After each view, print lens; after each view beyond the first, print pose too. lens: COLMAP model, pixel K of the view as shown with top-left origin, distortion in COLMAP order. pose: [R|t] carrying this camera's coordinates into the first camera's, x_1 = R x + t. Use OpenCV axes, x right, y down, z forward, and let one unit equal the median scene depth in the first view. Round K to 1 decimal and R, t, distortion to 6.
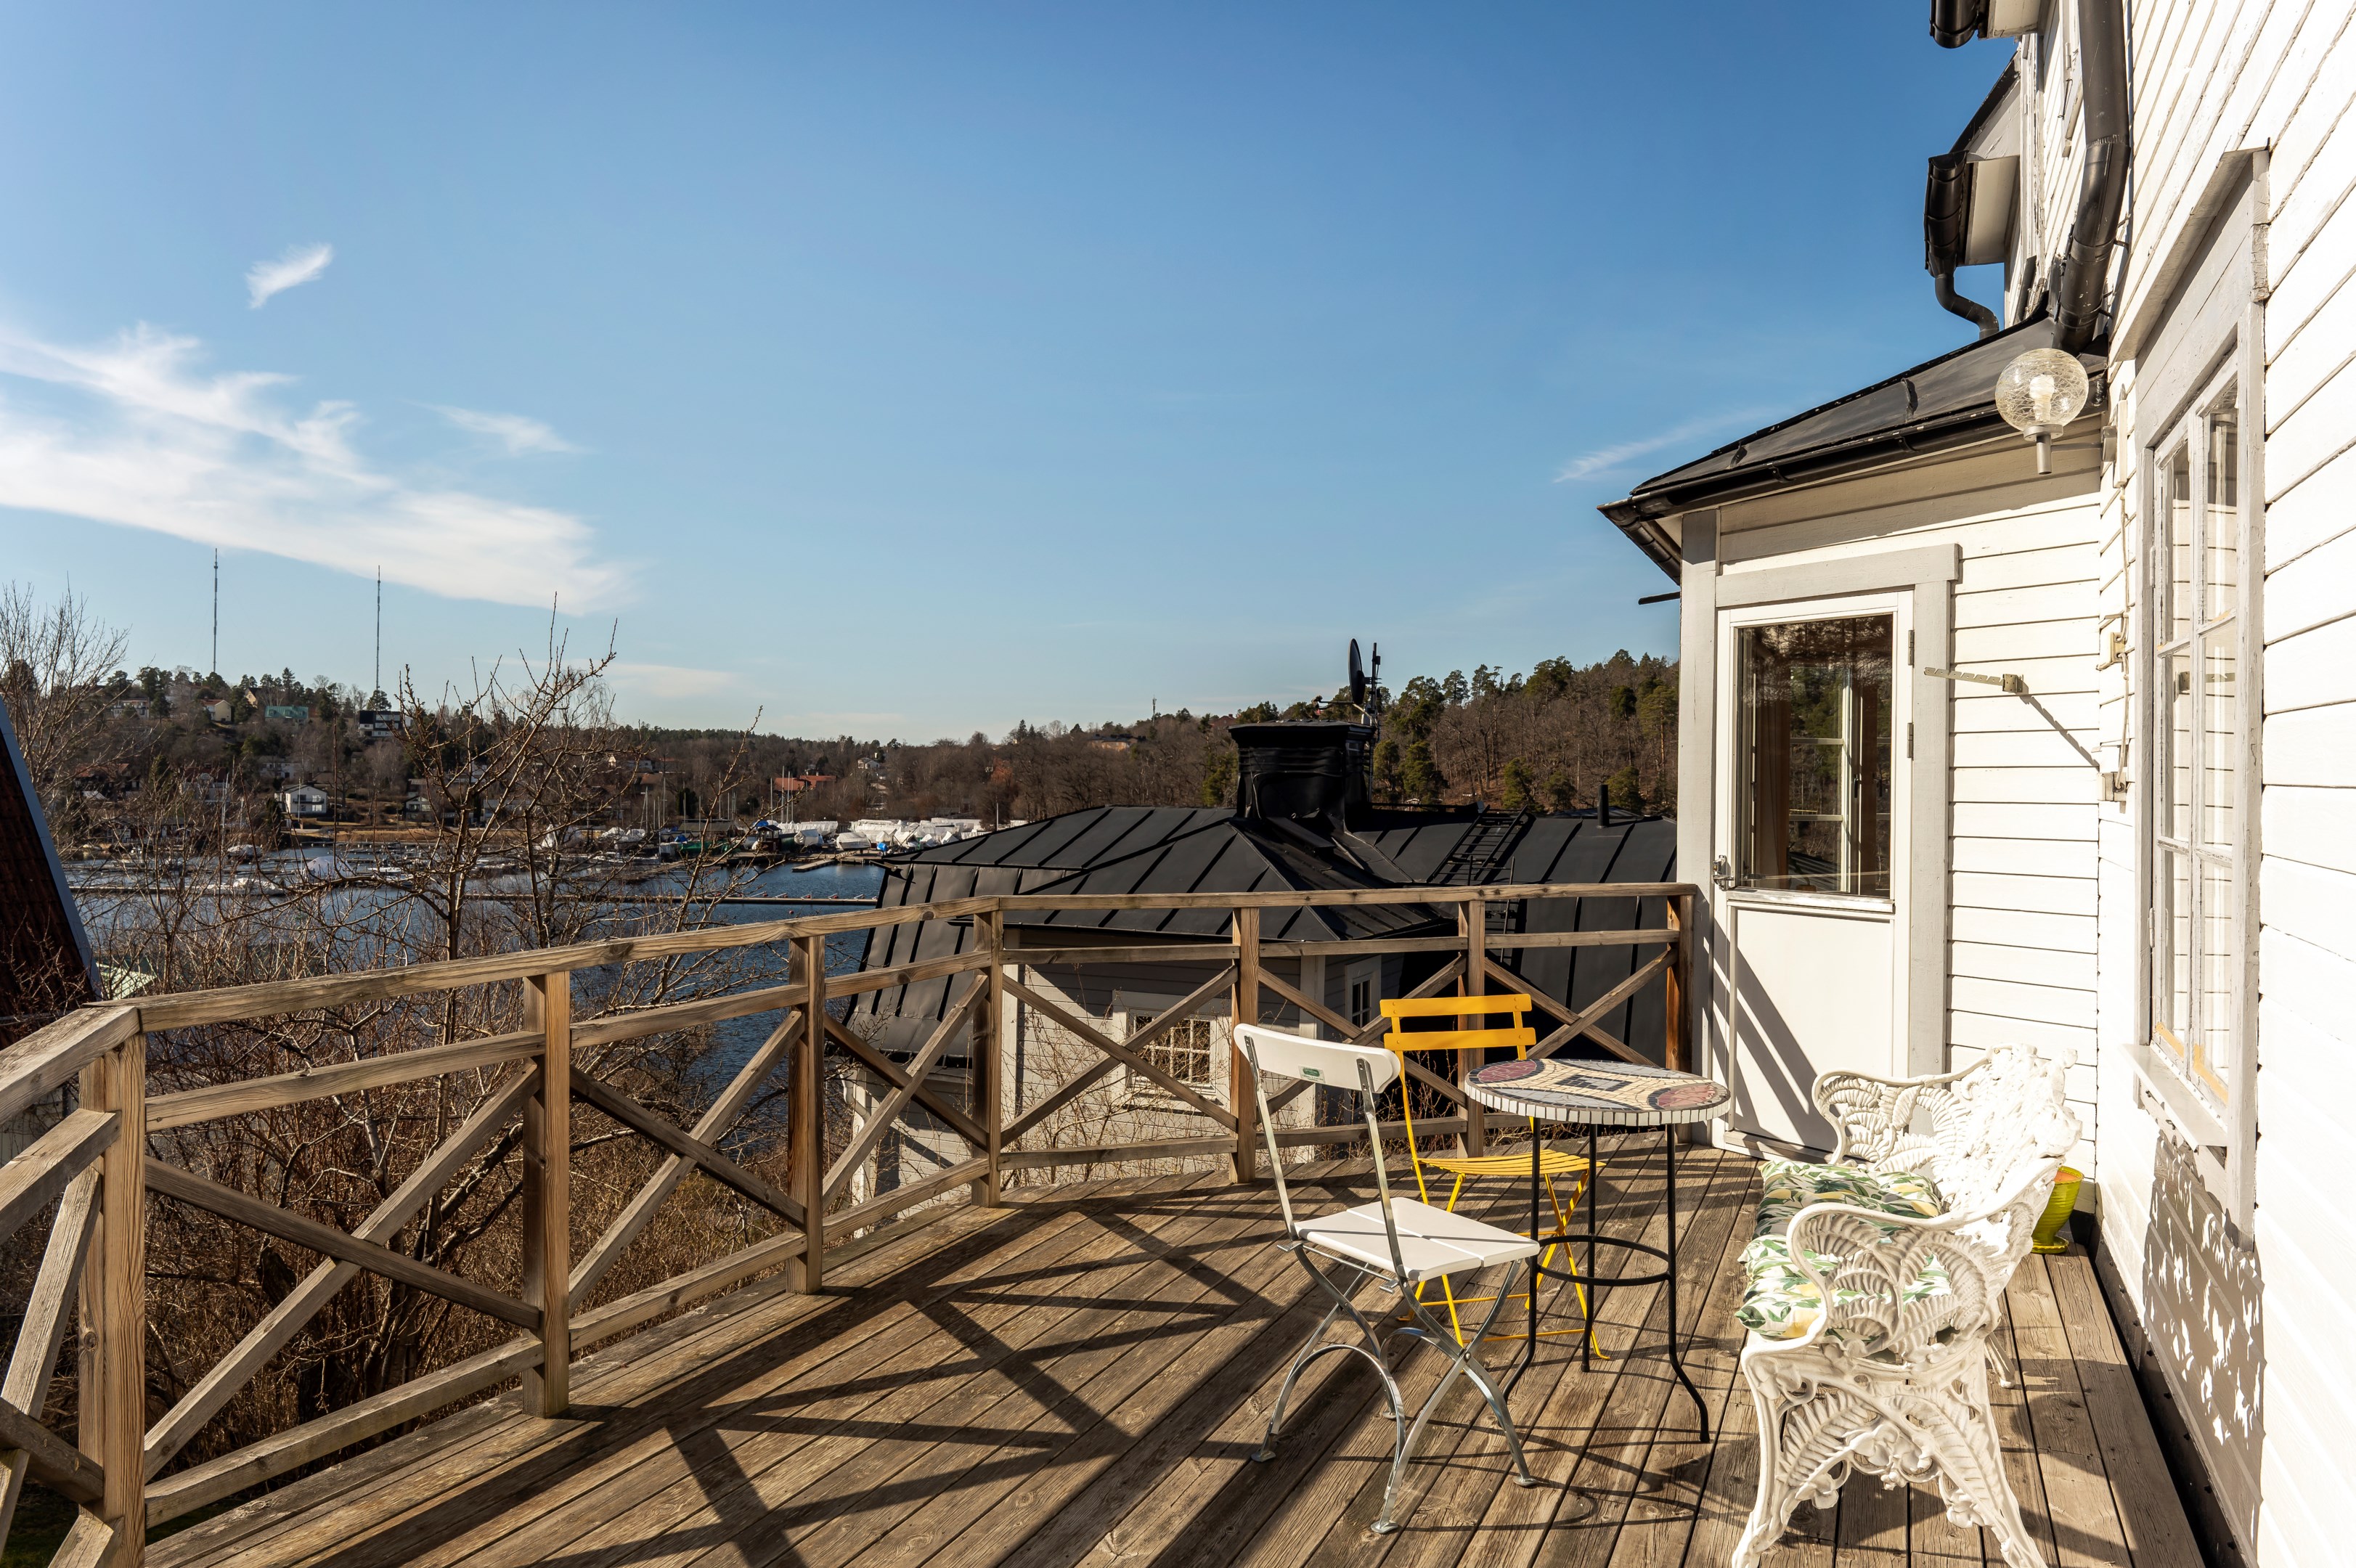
lens RADIAL K [[1661.9, 0, 1182.0], [0, 1661.9, 774.2], [0, 0, 1]] dist [0.005582, -0.021901]
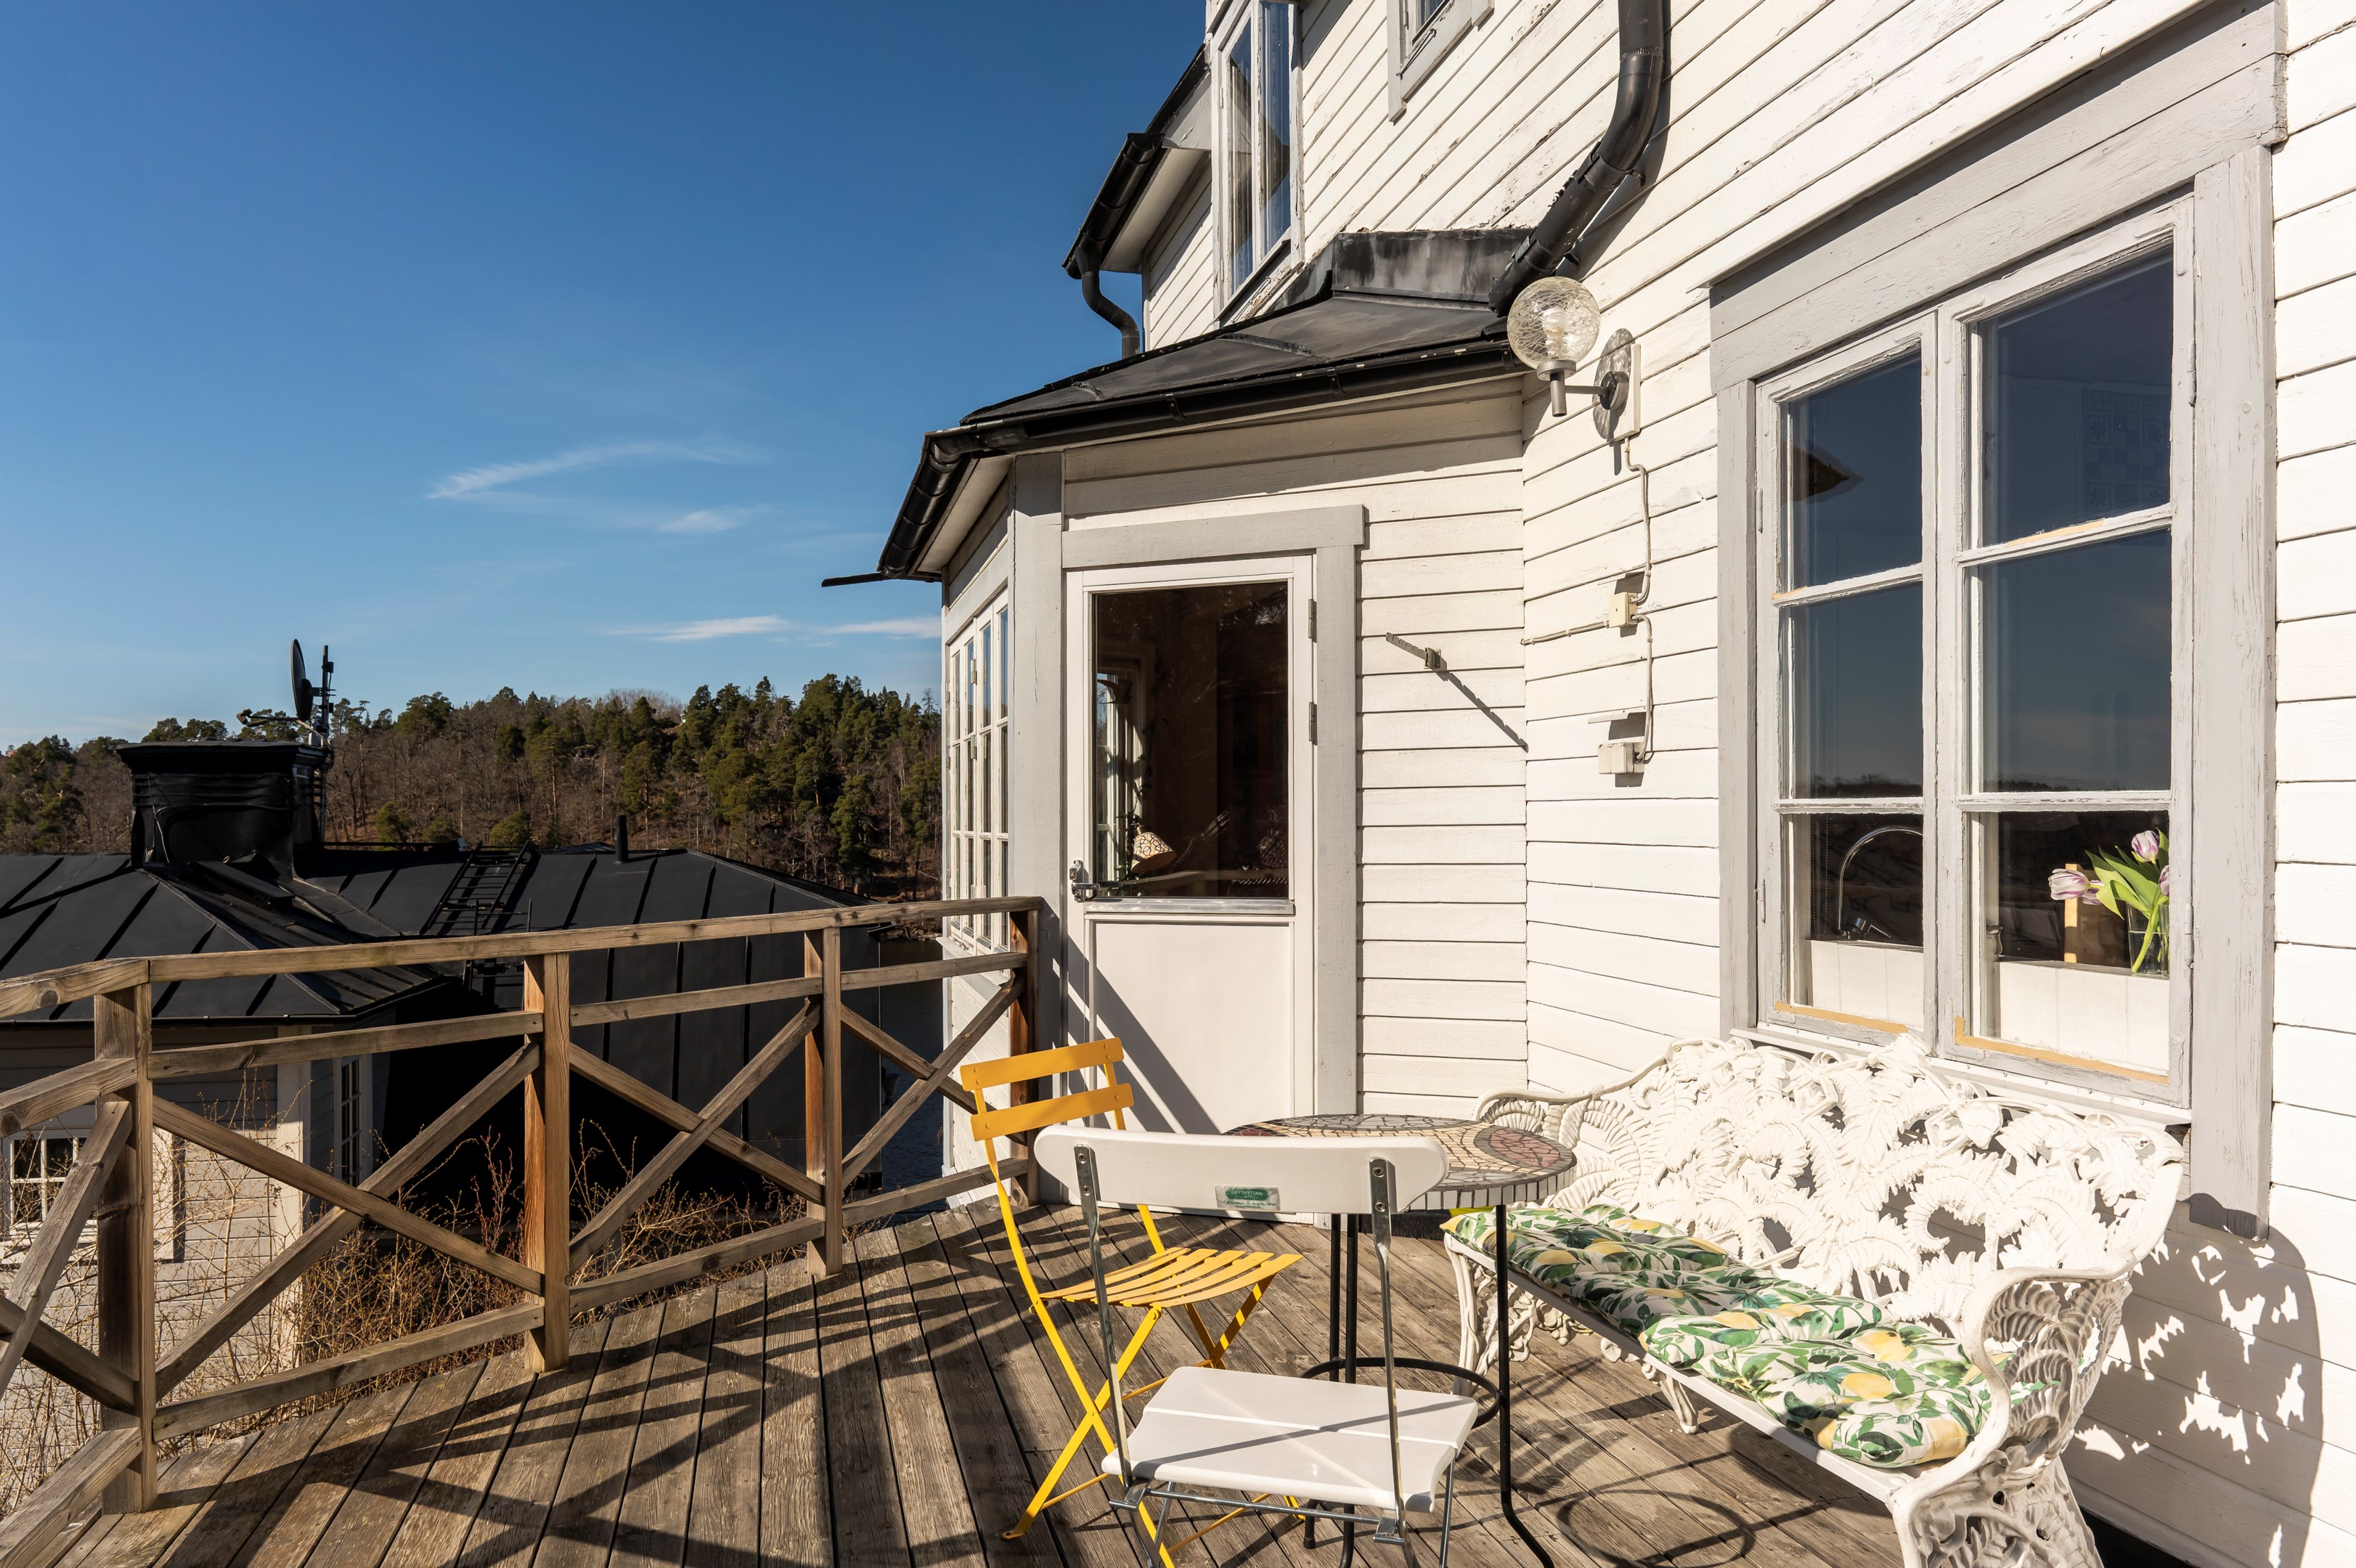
lens RADIAL K [[1661.9, 0, 1184.6], [0, 1661.9, 831.6], [0, 0, 1]] dist [0.005582, -0.021901]
pose [[0.791496, -0.017728, 0.610917, -0.150655], [0.013504, 0.999842, 0.011518, 0.025046], [-0.611025, -0.000867, 0.791611, 0.294965]]
